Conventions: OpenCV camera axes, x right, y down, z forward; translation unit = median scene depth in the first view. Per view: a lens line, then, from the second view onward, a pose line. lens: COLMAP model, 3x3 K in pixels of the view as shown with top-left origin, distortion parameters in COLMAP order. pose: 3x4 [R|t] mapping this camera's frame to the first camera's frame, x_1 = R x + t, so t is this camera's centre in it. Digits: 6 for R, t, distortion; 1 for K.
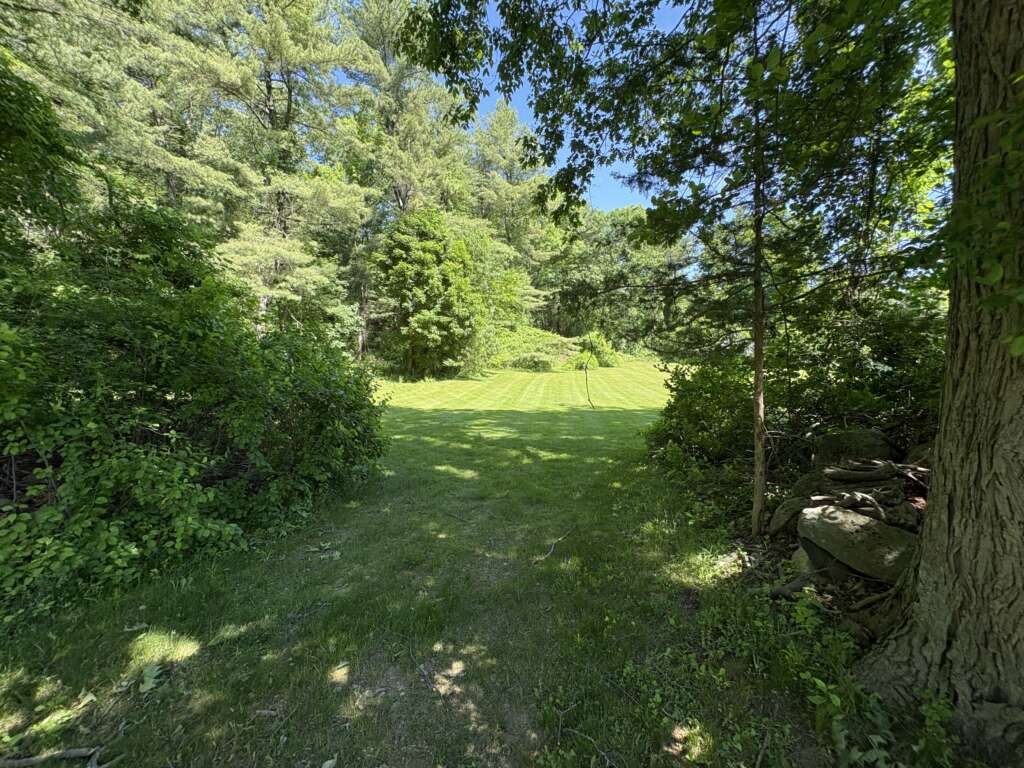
lens RADIAL K [[407.2, 0, 519.3], [0, 407.2, 380.3], [0, 0, 1]] dist [-0.003516, 0.000859]
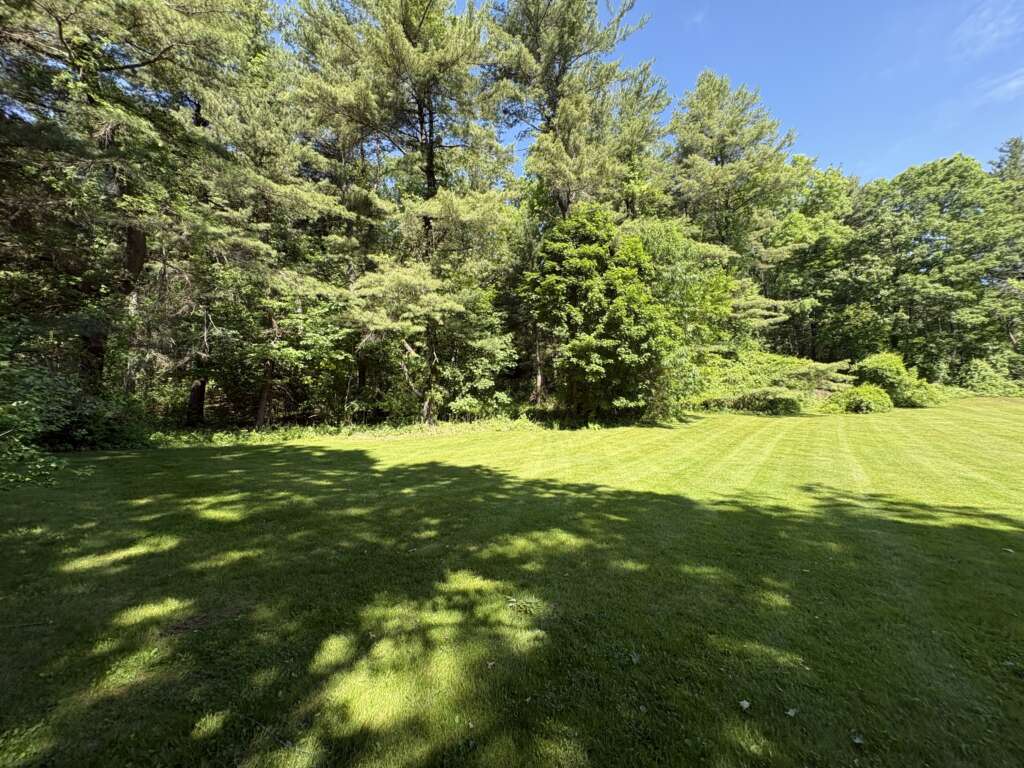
lens RADIAL K [[407.2, 0, 512.2], [0, 407.2, 385.0], [0, 0, 1]] dist [-0.003516, 0.000859]
pose [[0.850089, -0.038876, -0.525203, 0.043068], [-0.010902, 0.995759, -0.091354, -0.006427], [0.526527, 0.083385, 0.846059, 0.267843]]
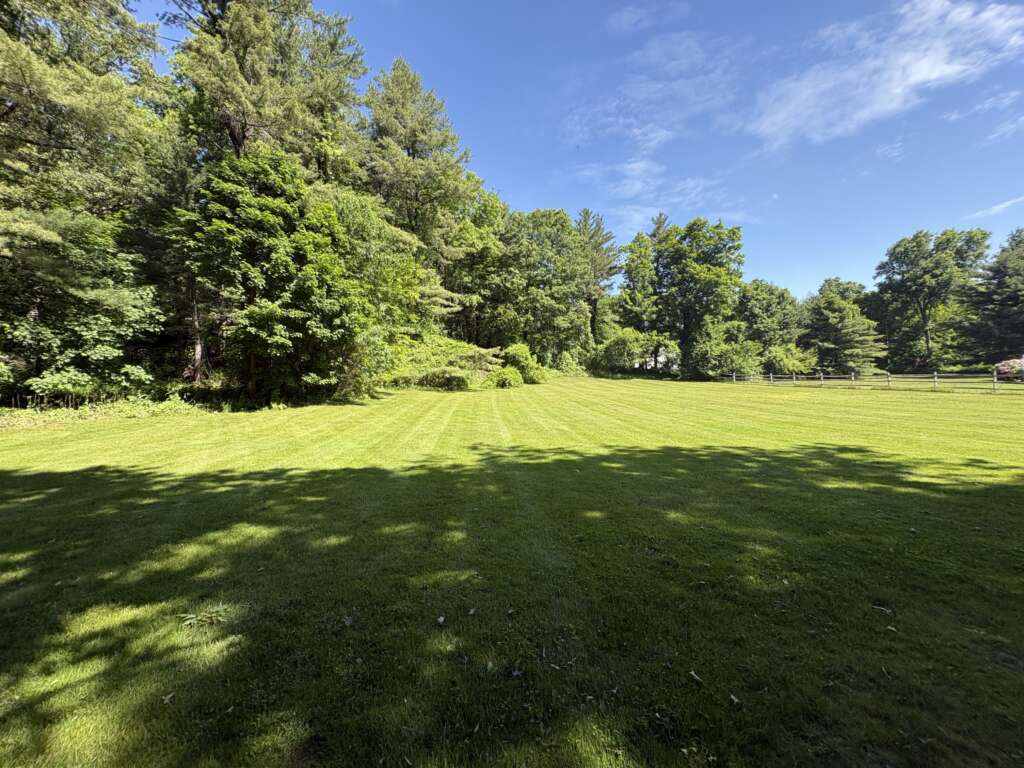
lens RADIAL K [[407.2, 0, 513.4], [0, 407.2, 385.1], [0, 0, 1]] dist [-0.003516, 0.000859]
pose [[0.984485, -0.017390, 0.174607, 0.039027], [0.023194, 0.999242, -0.031256, -0.005447], [-0.173931, 0.034821, 0.984142, 0.262599]]
